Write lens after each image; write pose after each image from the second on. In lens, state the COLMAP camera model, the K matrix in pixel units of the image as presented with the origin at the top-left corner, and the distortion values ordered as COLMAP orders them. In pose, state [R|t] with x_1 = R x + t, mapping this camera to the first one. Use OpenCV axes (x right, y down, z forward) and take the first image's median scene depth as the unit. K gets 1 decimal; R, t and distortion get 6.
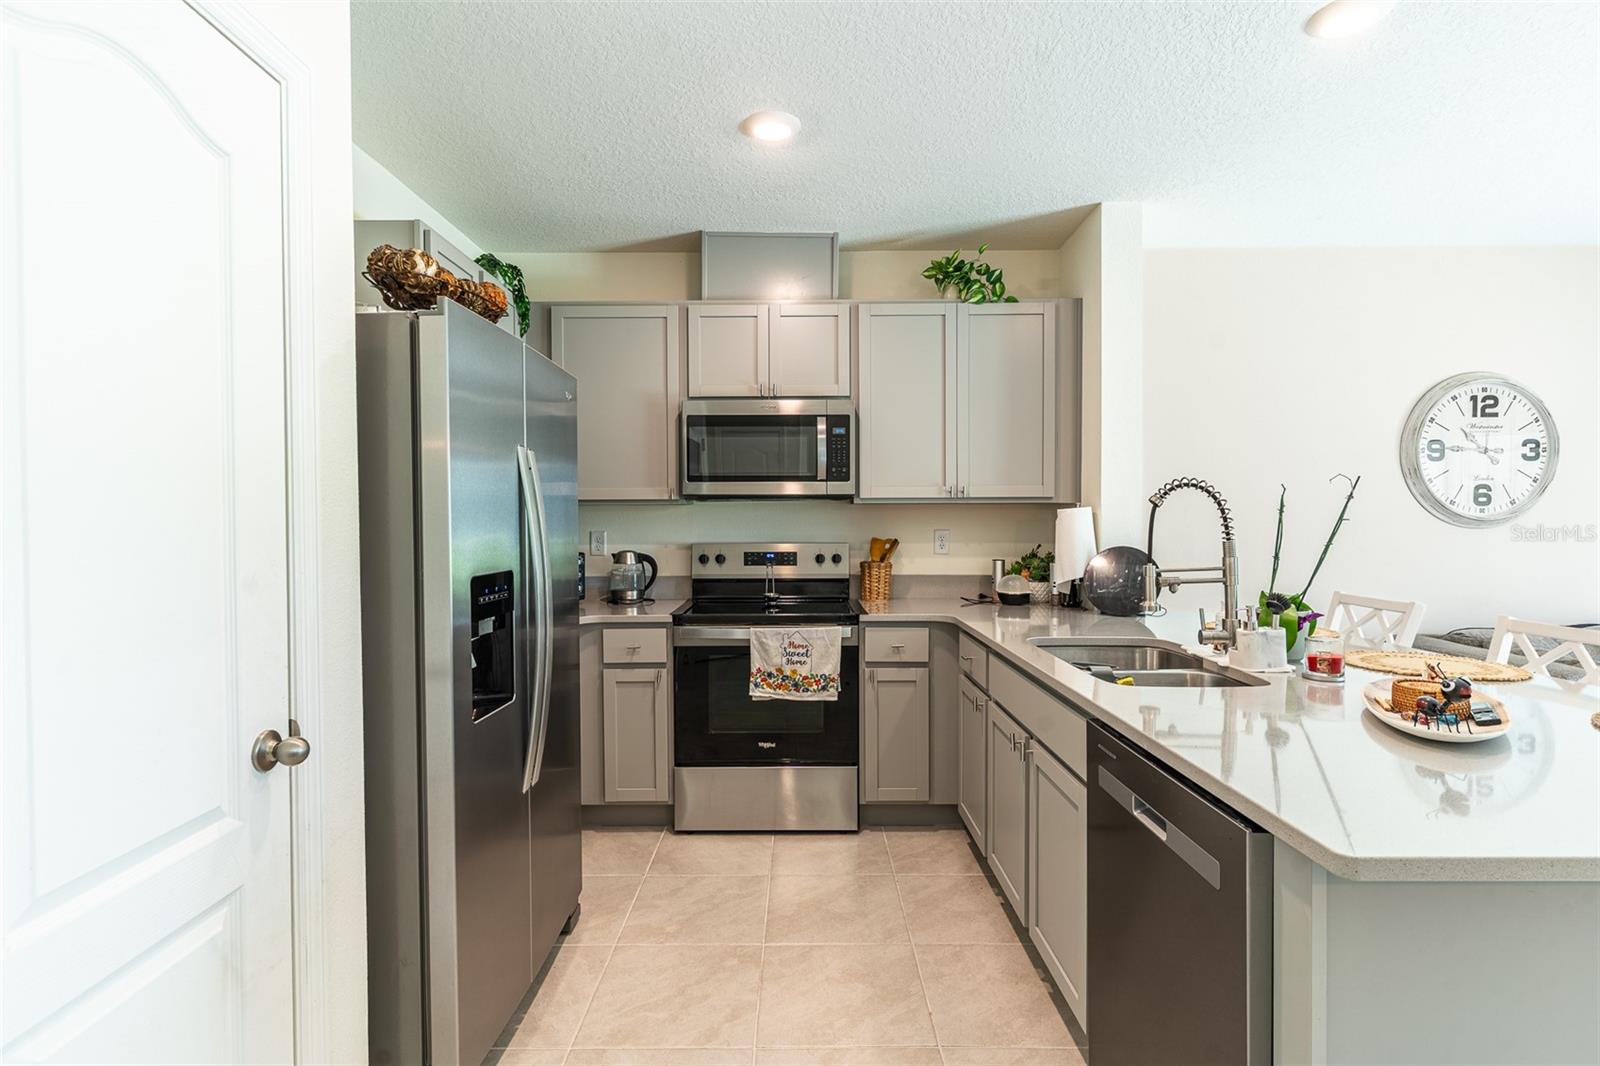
lens RADIAL K [[766.6, 0, 793.9], [0, 766.6, 531.6], [0, 0, 1]] dist [0.001761, 0.000487]
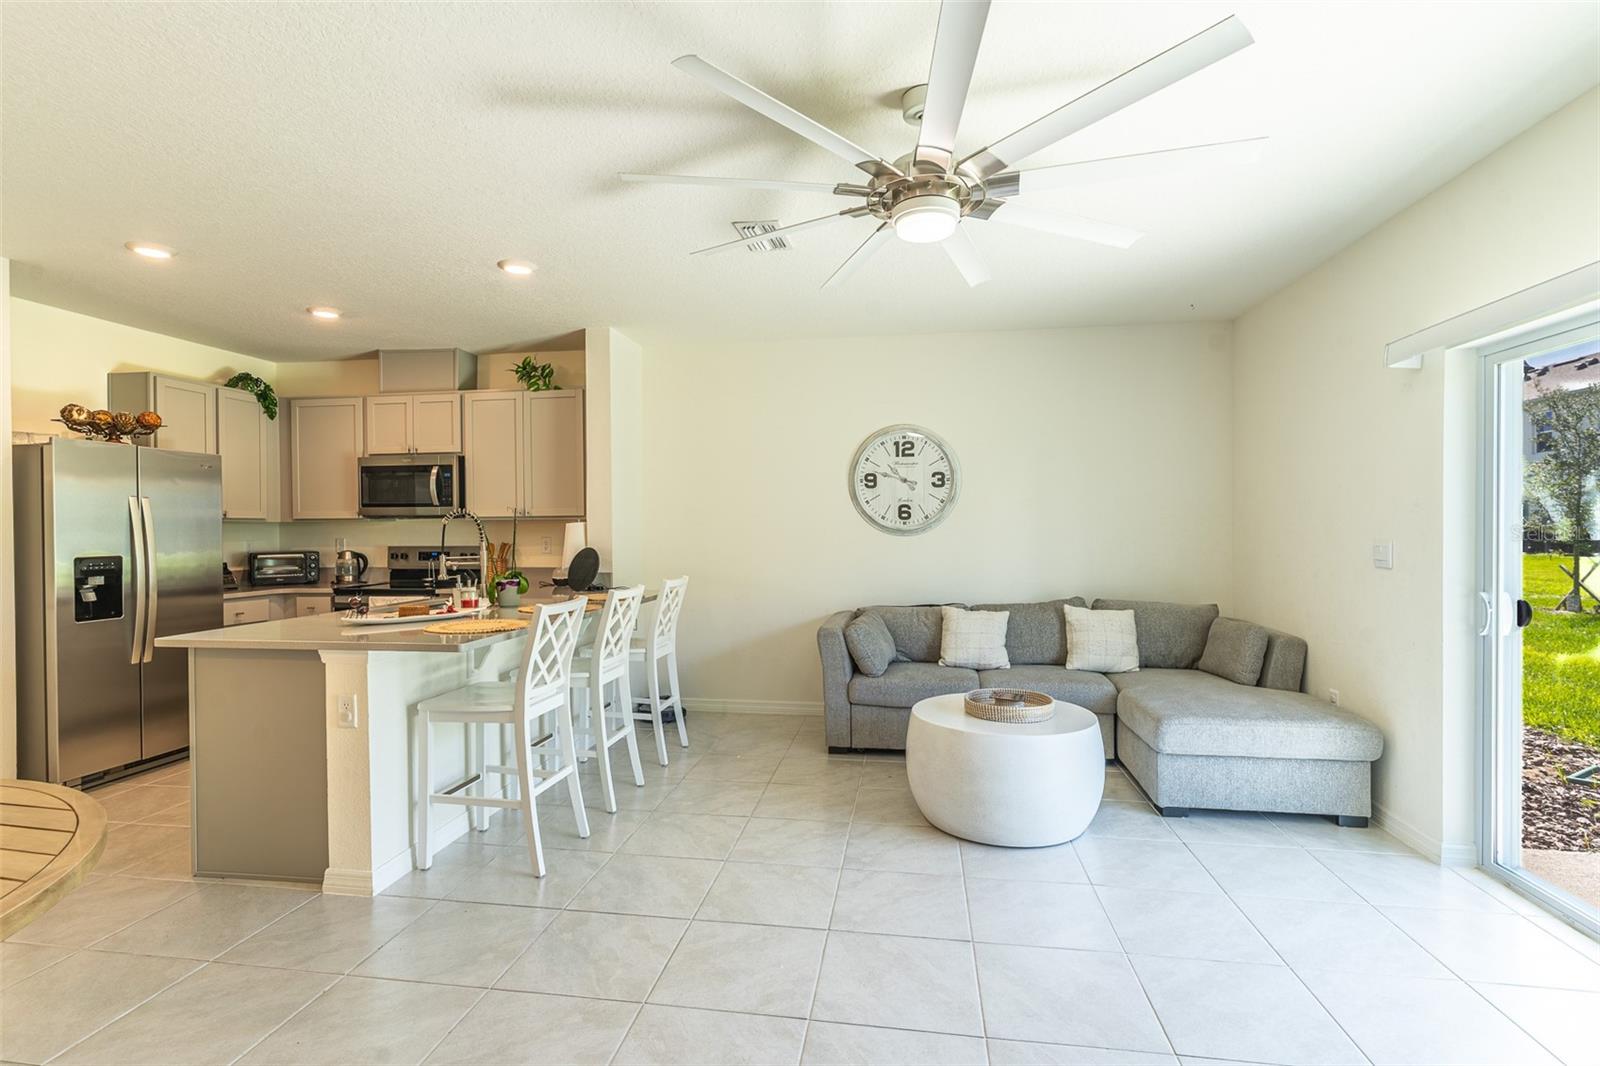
lens RADIAL K [[766.6, 0, 793.9], [0, 766.6, 531.6], [0, 0, 1]] dist [0.001761, 0.000487]
pose [[0.988841, -0.001826, -0.148965, 0.993744], [0.000017, 0.999926, -0.012148, 0.005446], [0.148977, 0.012010, 0.988768, -0.454866]]
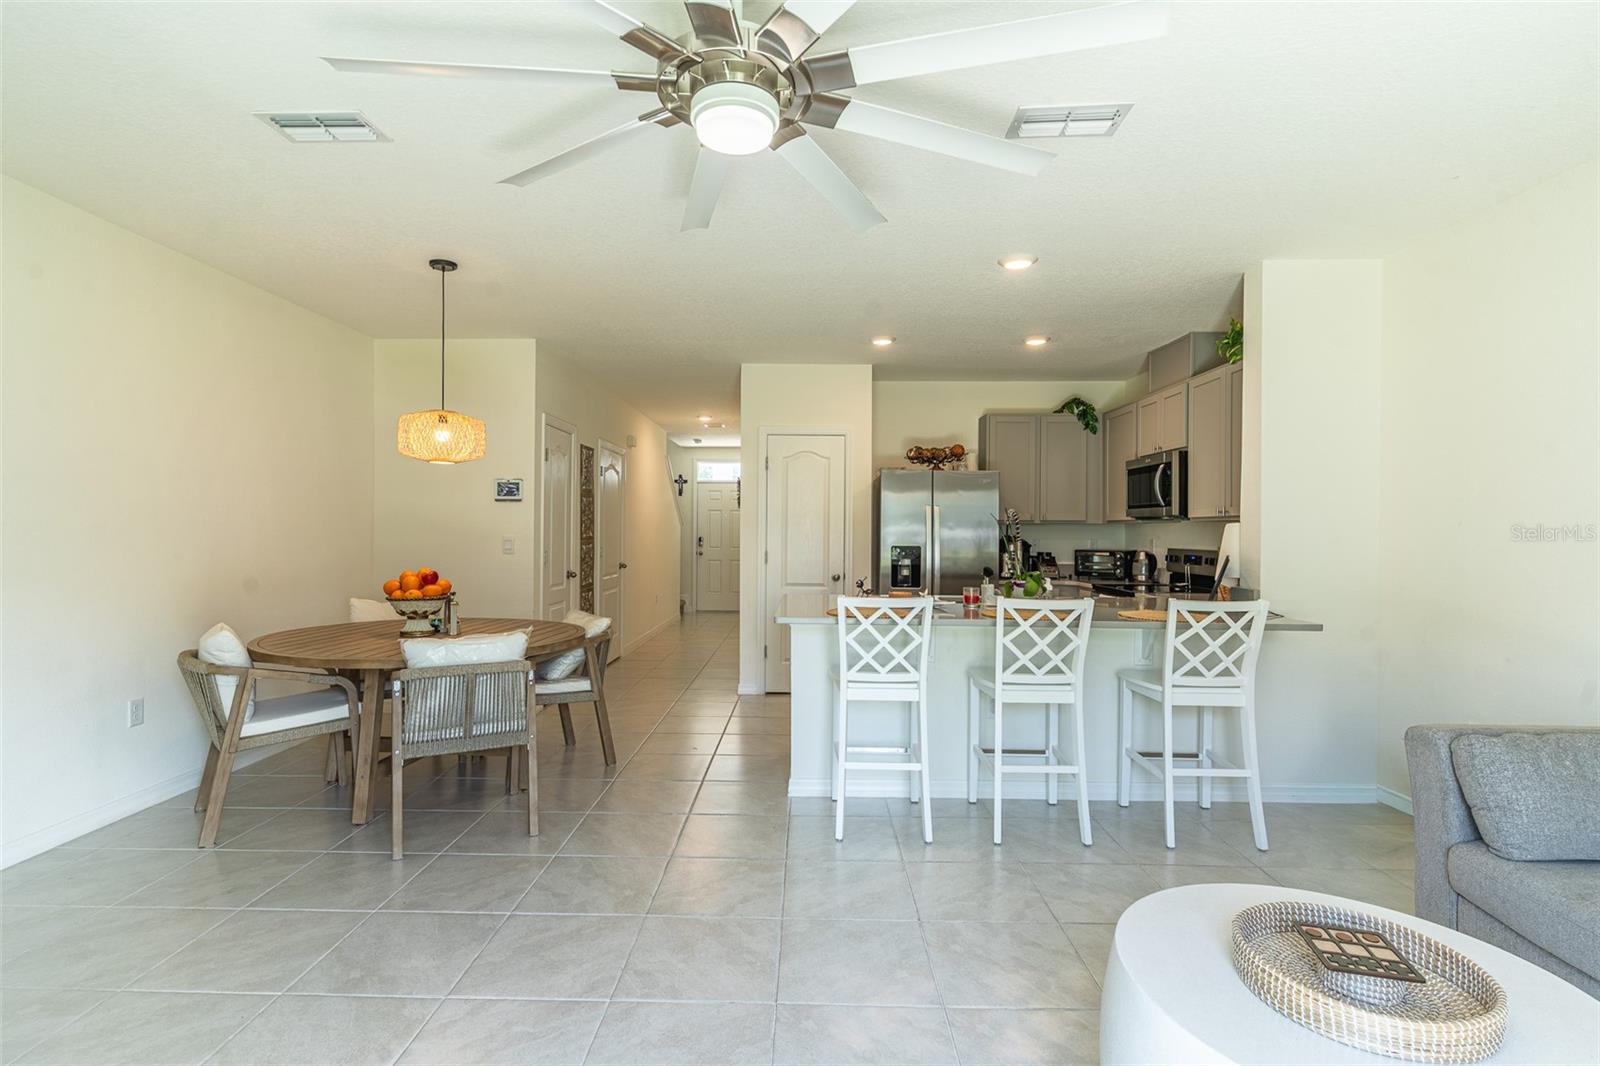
lens RADIAL K [[766.6, 0, 793.9], [0, 766.6, 531.6], [0, 0, 1]] dist [0.001761, 0.000487]
pose [[-0.017791, 0.004733, -0.999831, 1.536499], [-0.025844, 0.999653, 0.005192, -0.005917], [0.999508, 0.025932, -0.017662, 0.303109]]
